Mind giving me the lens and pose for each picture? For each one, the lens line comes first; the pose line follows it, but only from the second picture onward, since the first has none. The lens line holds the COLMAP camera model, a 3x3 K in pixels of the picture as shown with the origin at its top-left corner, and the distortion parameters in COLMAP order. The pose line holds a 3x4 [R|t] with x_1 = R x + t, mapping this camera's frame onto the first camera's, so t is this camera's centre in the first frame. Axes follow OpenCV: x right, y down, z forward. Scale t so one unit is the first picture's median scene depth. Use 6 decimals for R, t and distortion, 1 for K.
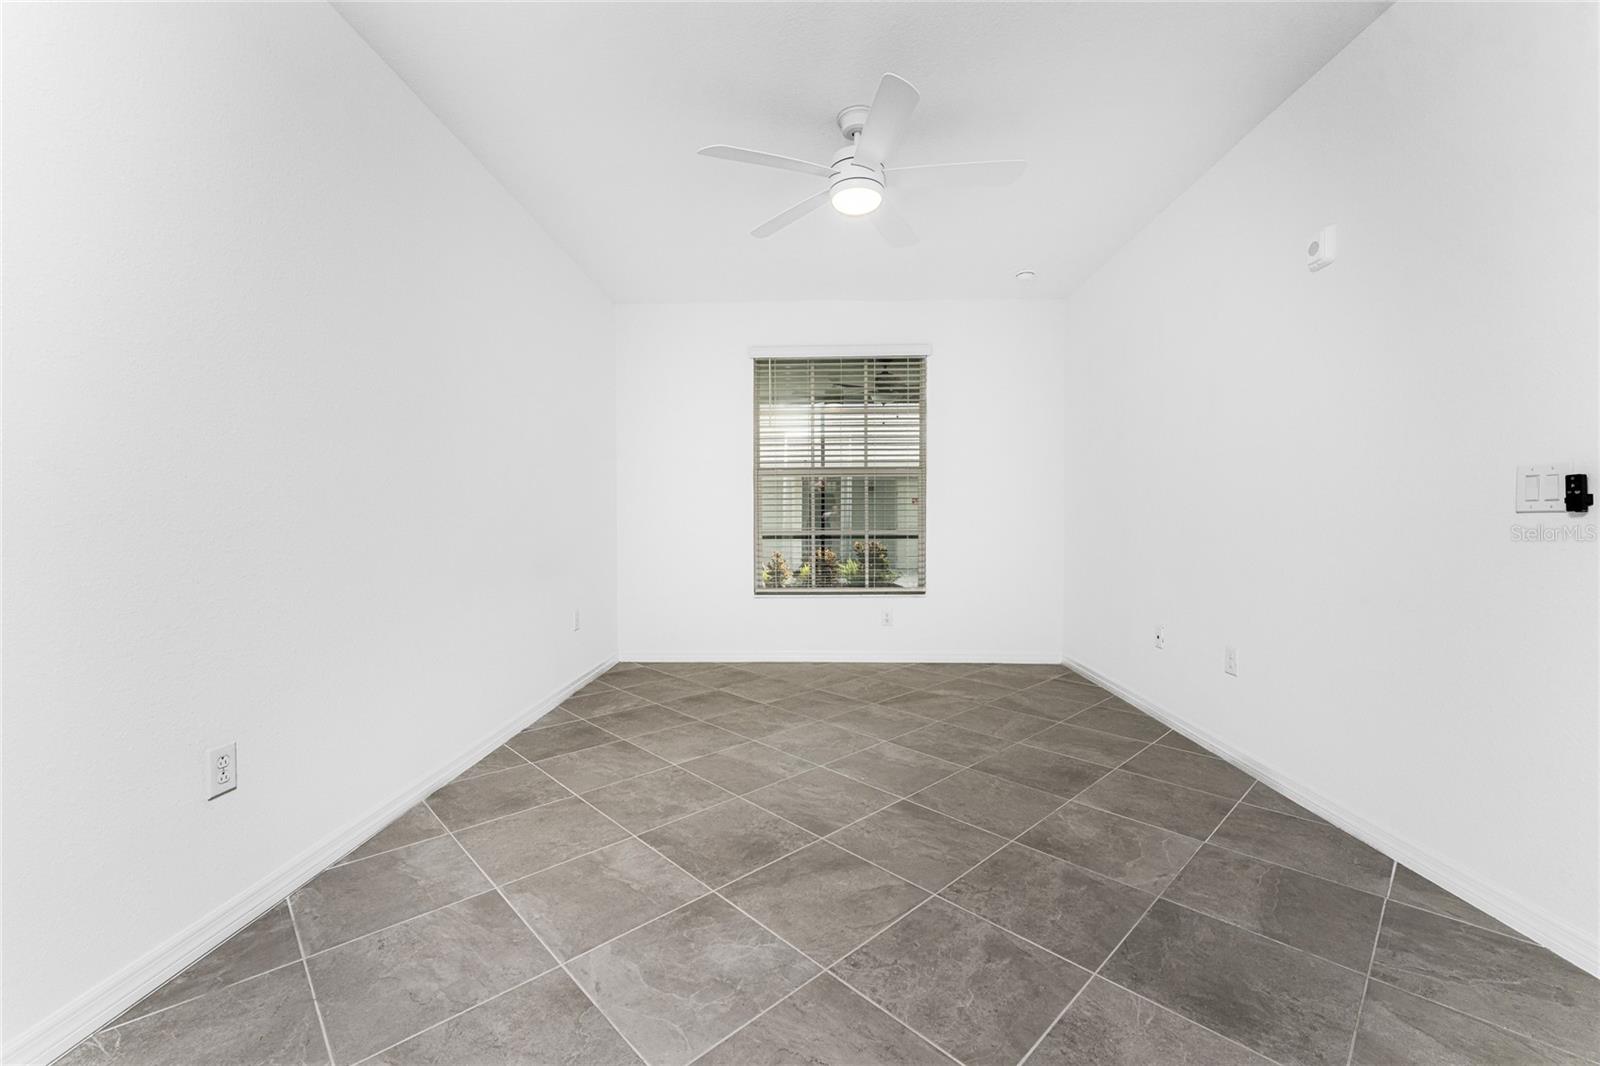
lens RADIAL K [[632.5, 0, 803.5], [0, 632.5, 531.1], [0, 0, 1]] dist [-0.009454, 0.000096]
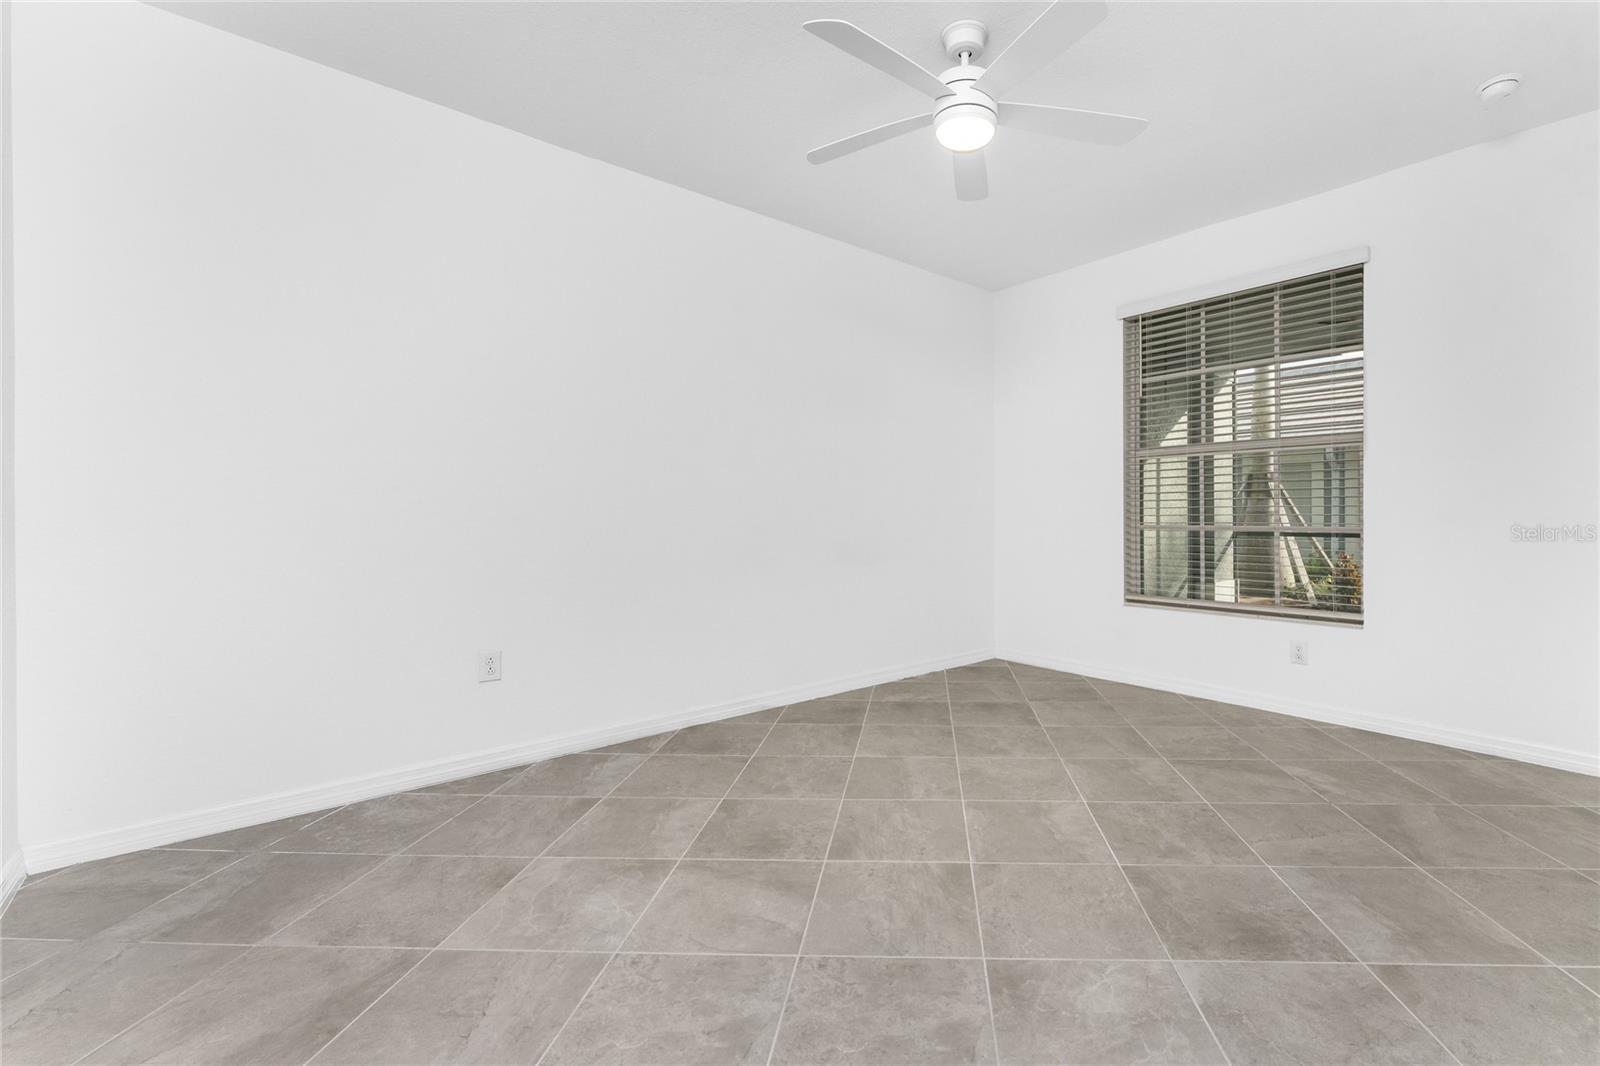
lens RADIAL K [[689.0, 0, 929.6], [0, 689.0, 511.3], [0, 0, 1]] dist [-0.000962, -0.000105]
pose [[0.714205, 0.000079, -0.699936, 0.521462], [-0.013261, 0.999822, -0.013419, -0.003024], [0.699810, 0.018866, 0.714079, 0.243026]]
